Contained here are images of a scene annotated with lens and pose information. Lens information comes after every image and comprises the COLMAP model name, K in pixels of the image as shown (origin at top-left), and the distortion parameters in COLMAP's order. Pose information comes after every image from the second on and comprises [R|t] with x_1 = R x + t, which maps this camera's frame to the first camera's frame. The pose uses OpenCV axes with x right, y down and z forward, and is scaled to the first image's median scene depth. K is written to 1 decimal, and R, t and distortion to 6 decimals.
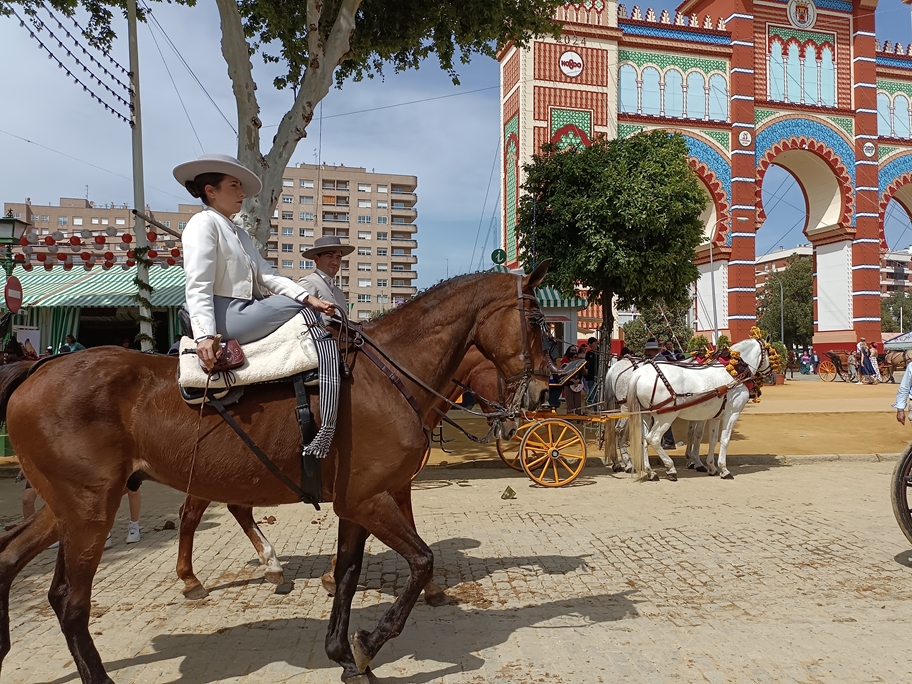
lens RADIAL K [[704.9, 0, 447.2], [0, 704.9, 333.0], [0, 0, 1]] dist [0.074012, -0.073267]
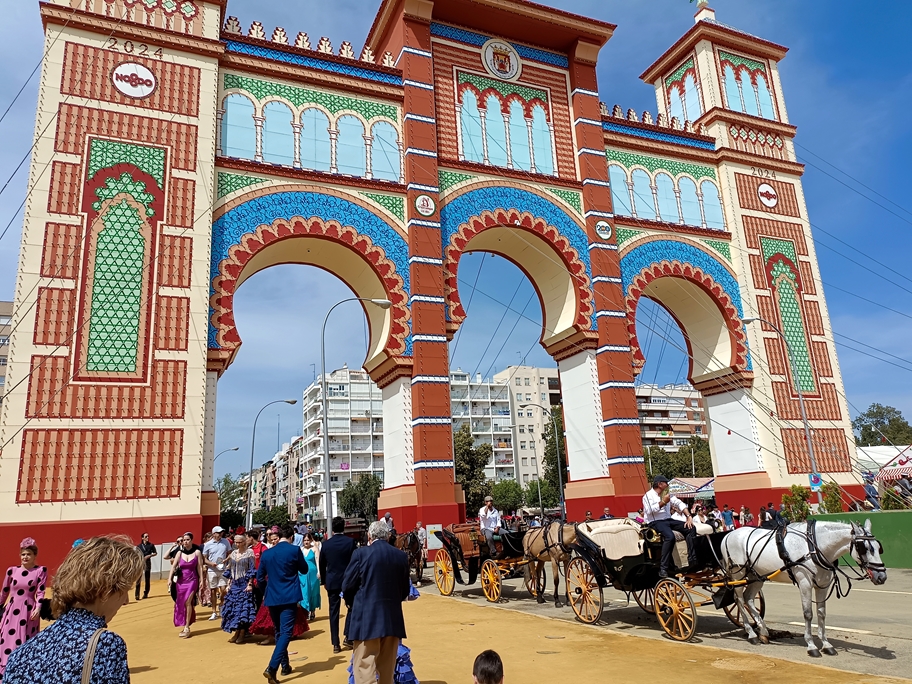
lens RADIAL K [[704.9, 0, 458.9], [0, 704.9, 317.9], [0, 0, 1]] dist [0.074012, -0.073267]
pose [[0.986305, -0.008958, 0.164687, 0.329717], [0.048500, 0.970129, -0.237692, 0.002497], [-0.157638, 0.242424, 0.957278, 0.351505]]
